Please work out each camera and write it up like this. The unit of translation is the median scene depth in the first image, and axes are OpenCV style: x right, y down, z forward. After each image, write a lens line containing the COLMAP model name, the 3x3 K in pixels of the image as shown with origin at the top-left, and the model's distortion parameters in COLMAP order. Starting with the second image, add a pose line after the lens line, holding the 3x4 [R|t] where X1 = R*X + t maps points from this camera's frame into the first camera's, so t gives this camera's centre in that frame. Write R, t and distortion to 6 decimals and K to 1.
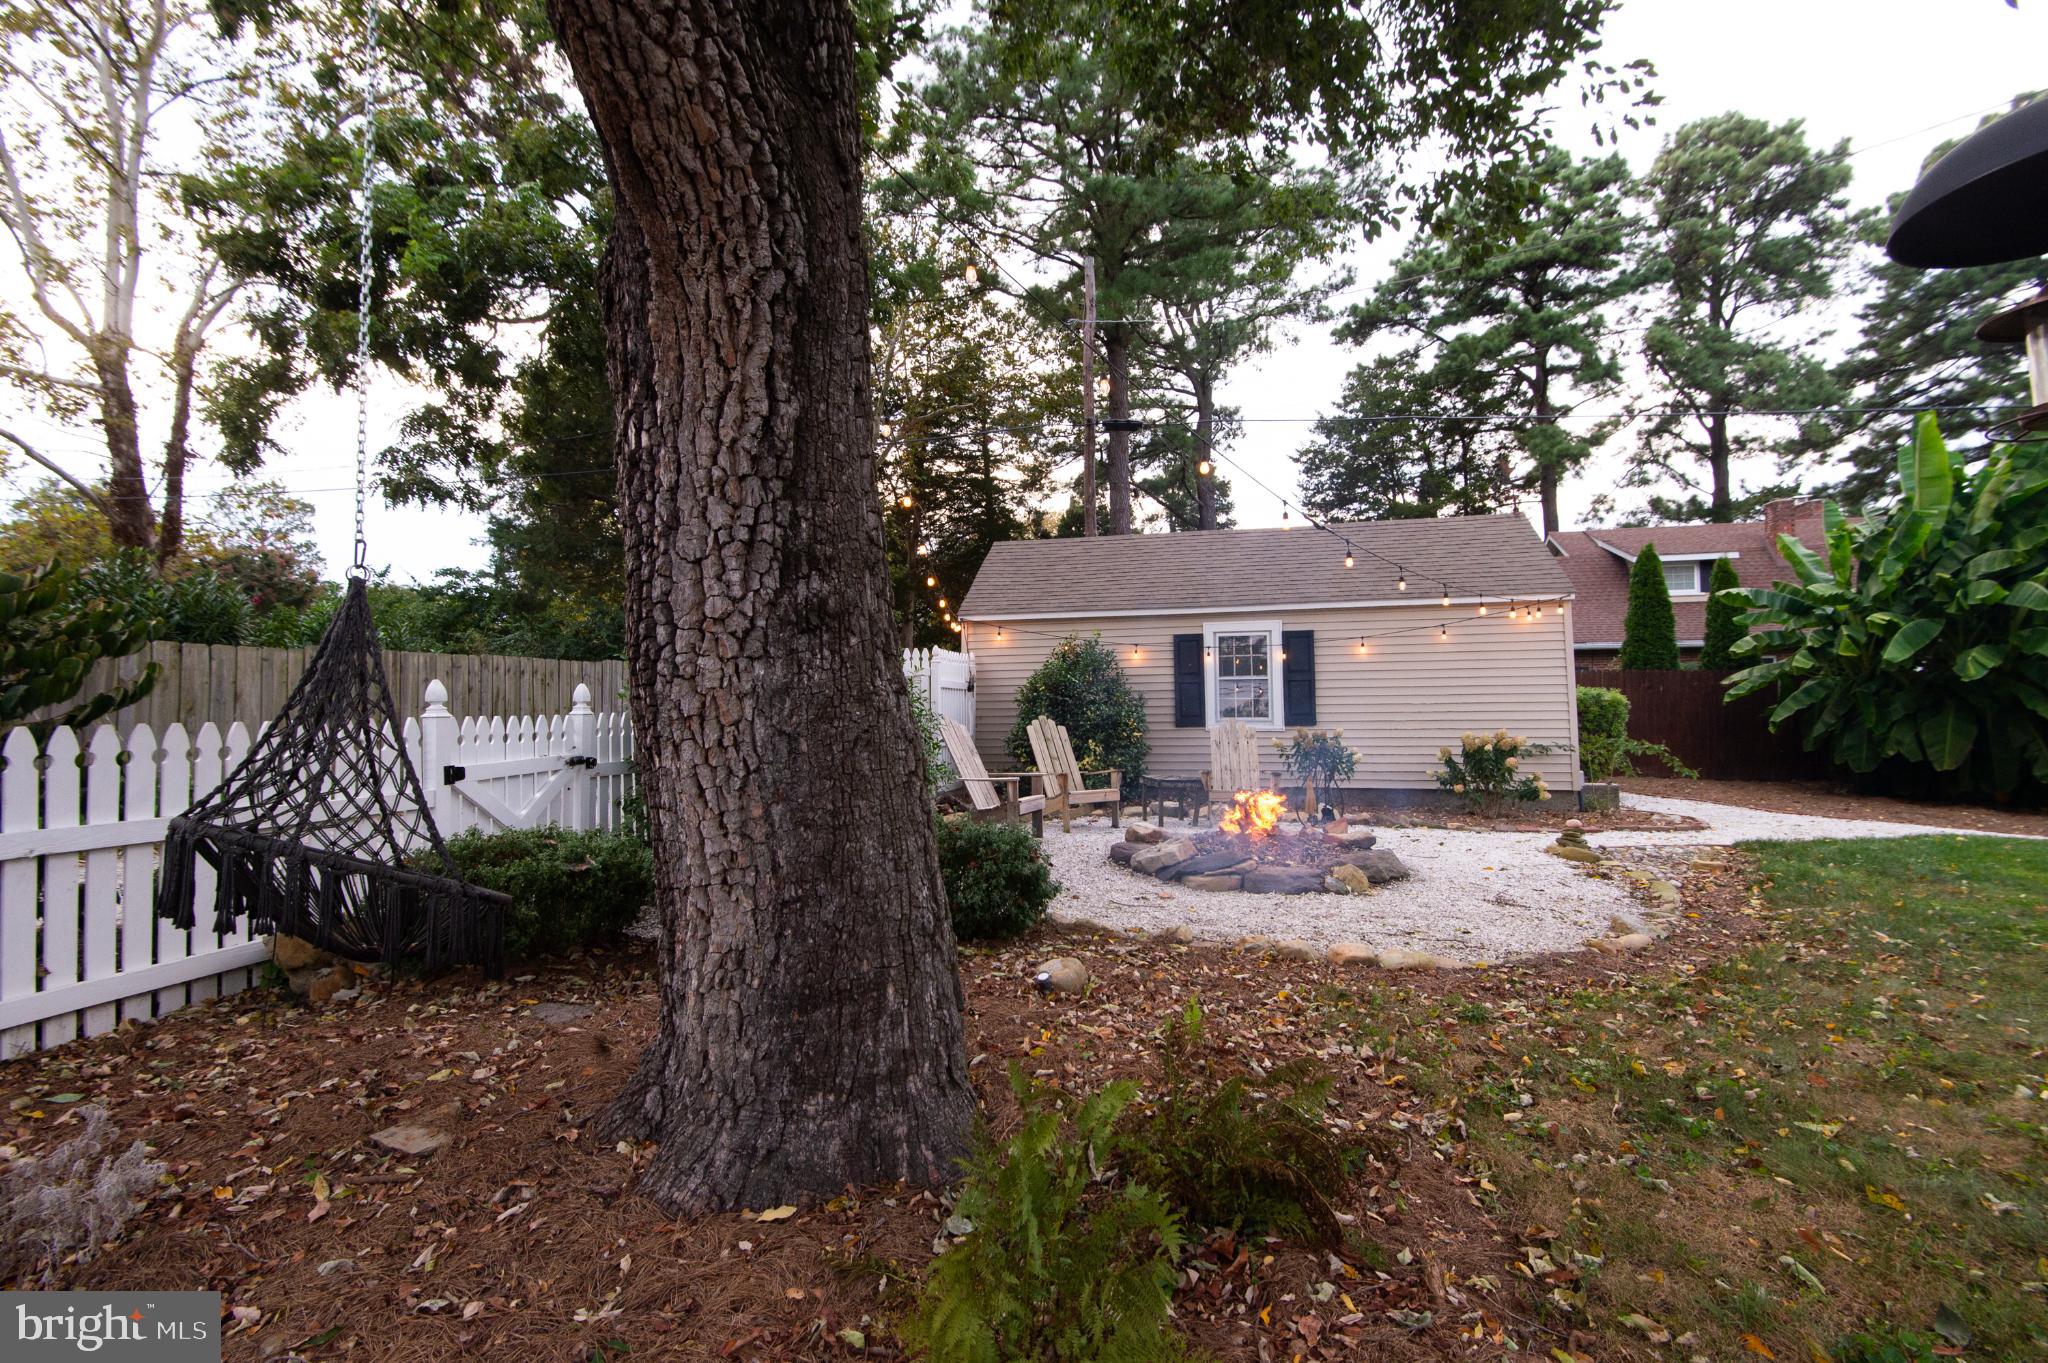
lens RADIAL K [[926.0, 0, 1019.5], [0, 926.0, 681.4], [0, 0, 1]] dist [0.027625, -0.032880]
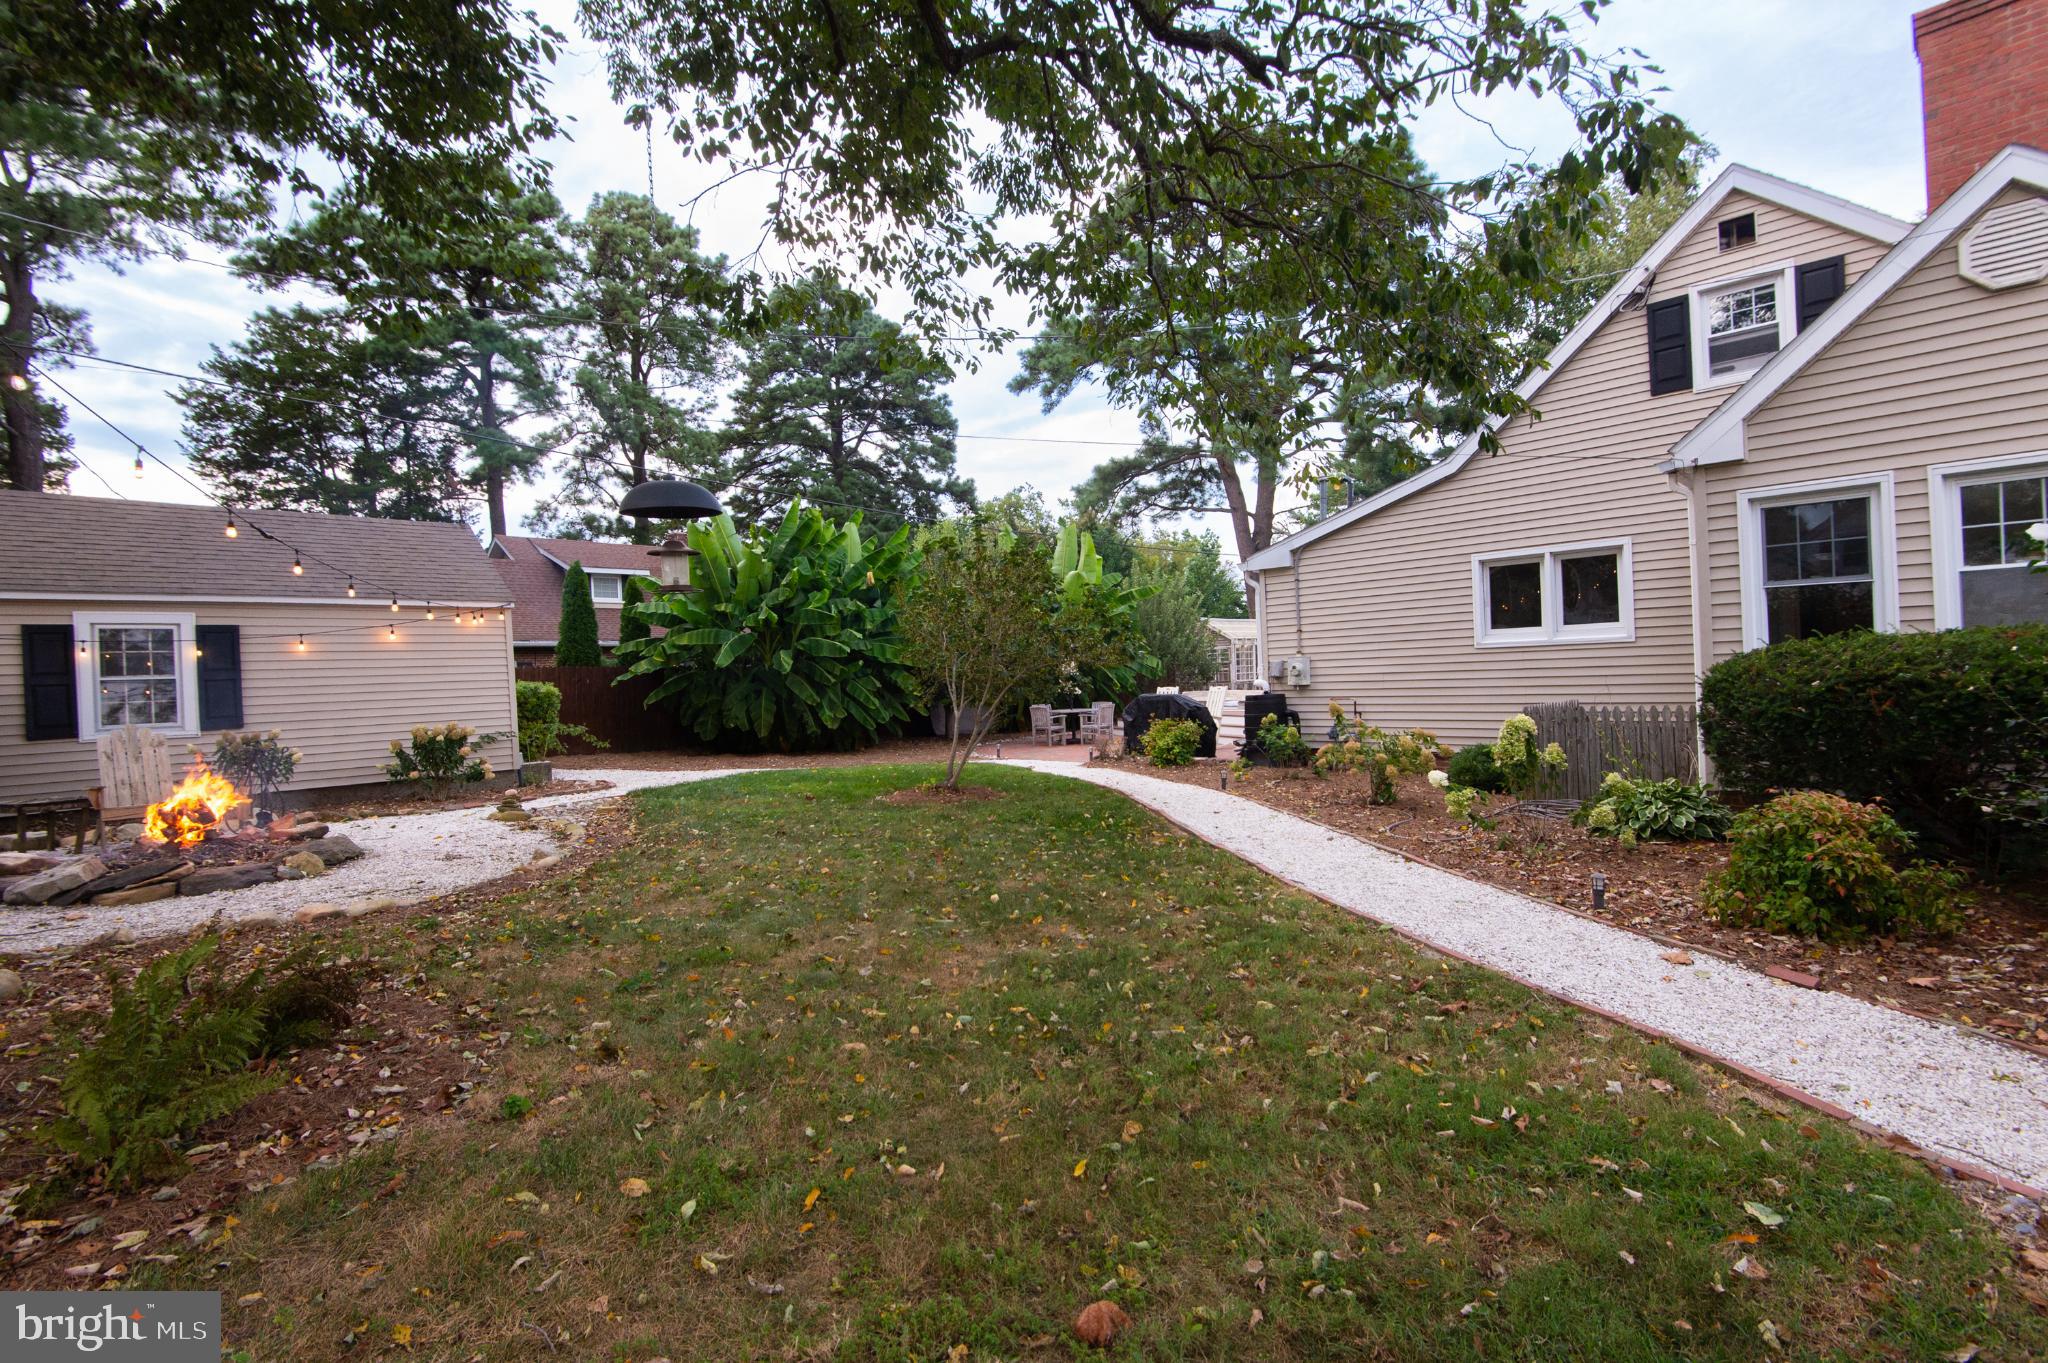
lens RADIAL K [[927.5, 0, 1027.9], [0, 927.5, 674.9], [0, 0, 1]] dist [0.026373, -0.017378]
pose [[0.514128, -0.010479, 0.857649, -0.026689], [0.008843, 0.999937, 0.006917, -0.001702], [-0.857668, 0.004028, 0.514189, -0.052617]]
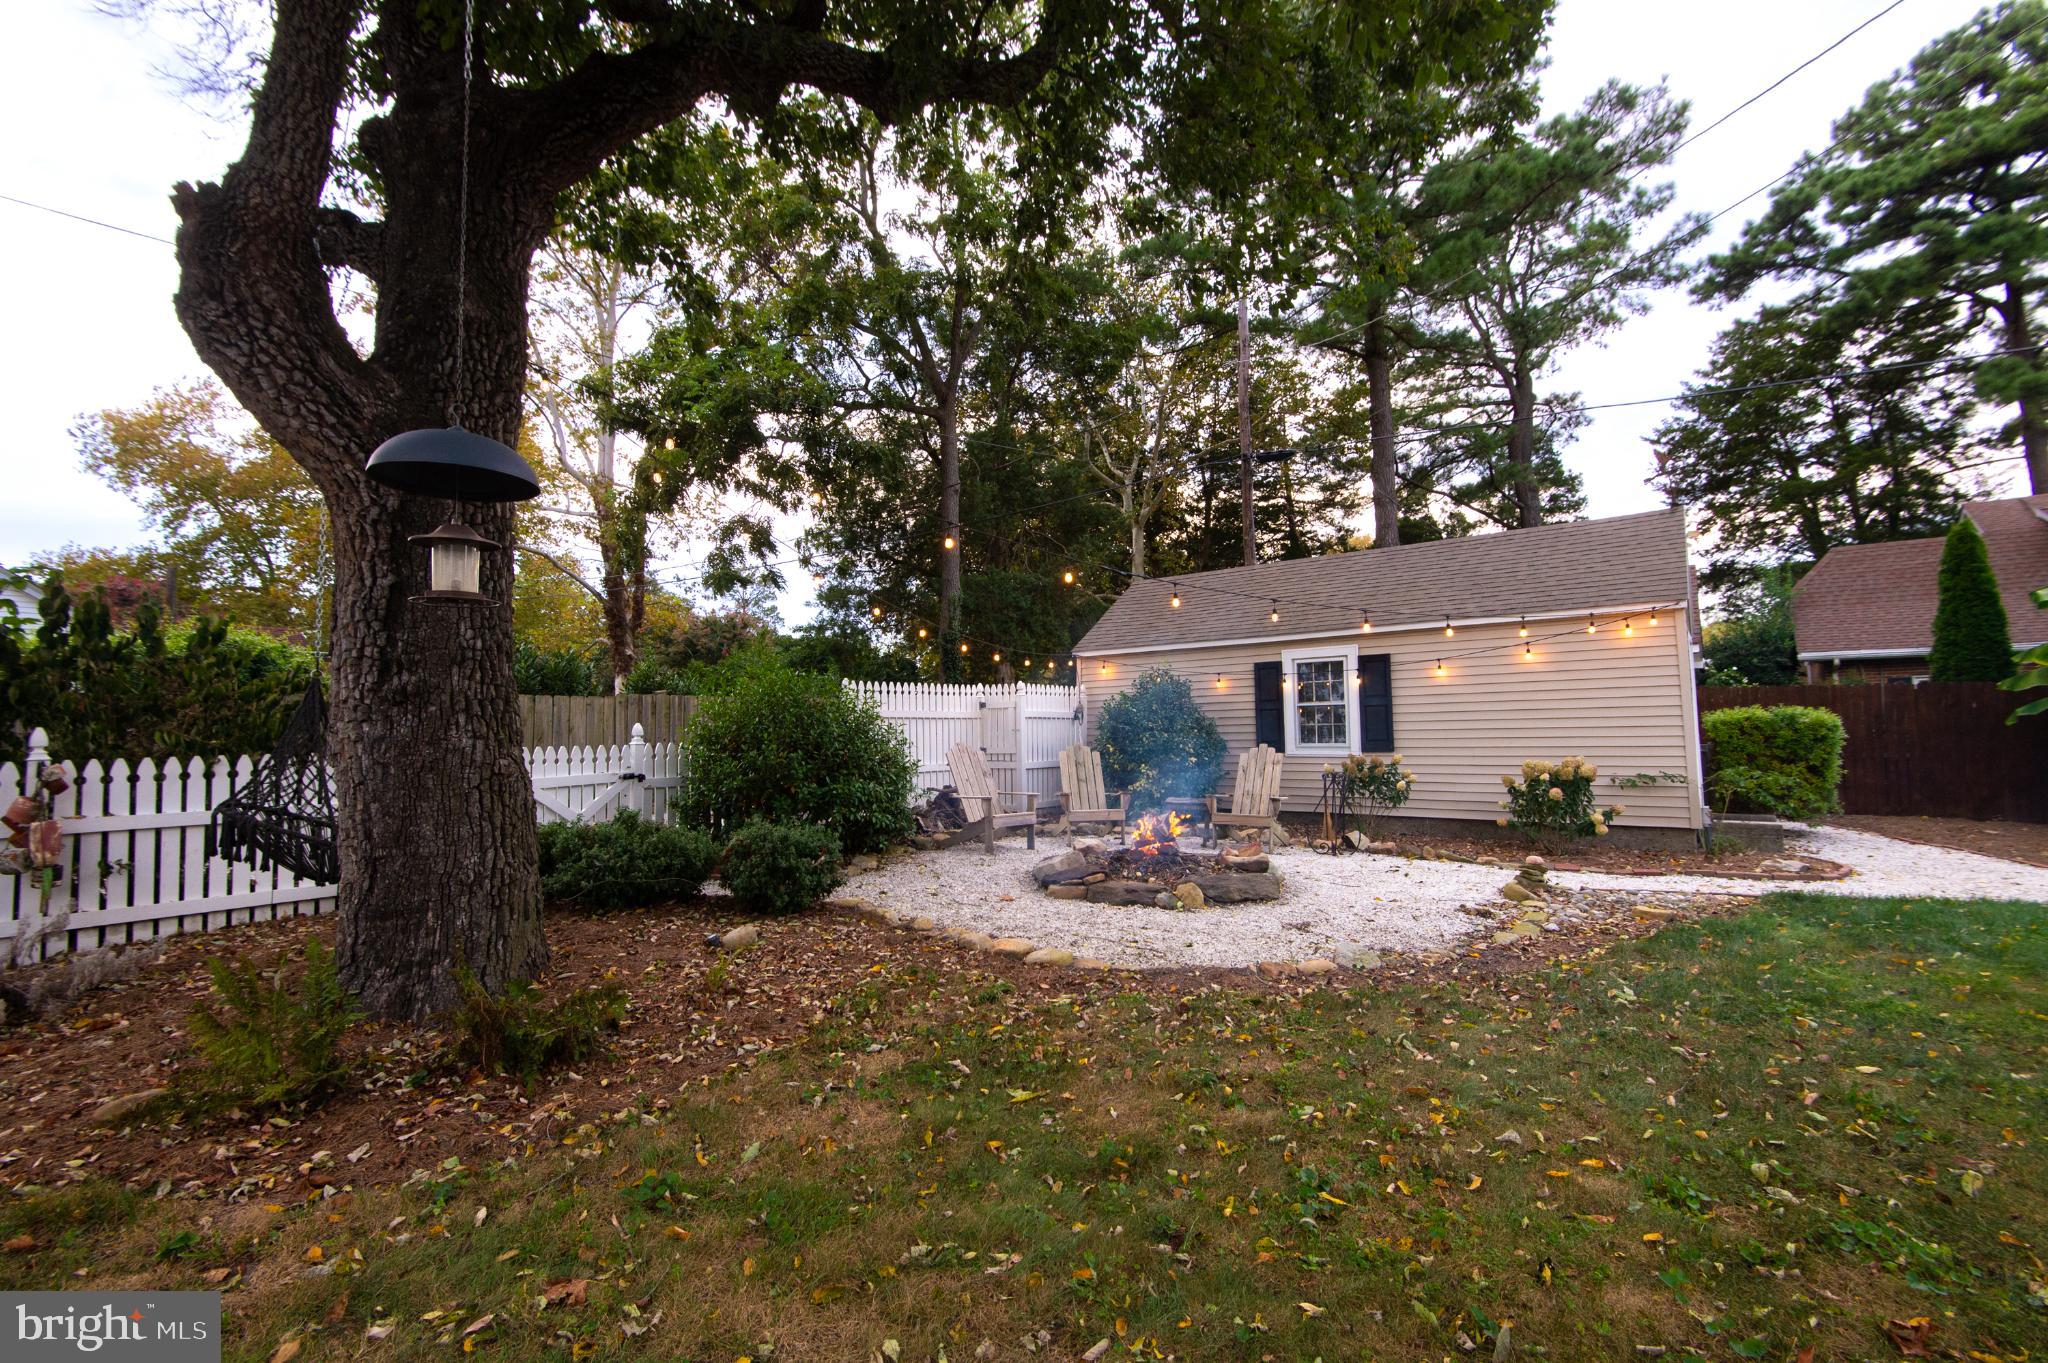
lens RADIAL K [[895.4, 0, 1024.0], [0, 895.4, 681.5], [0, 0, 1]] dist [0.022532, -0.017048]
pose [[0.915728, -0.027922, -0.400827, 0.111203], [0.018140, 0.999438, -0.028179, -0.002064], [0.401389, 0.018533, 0.915720, -0.006376]]
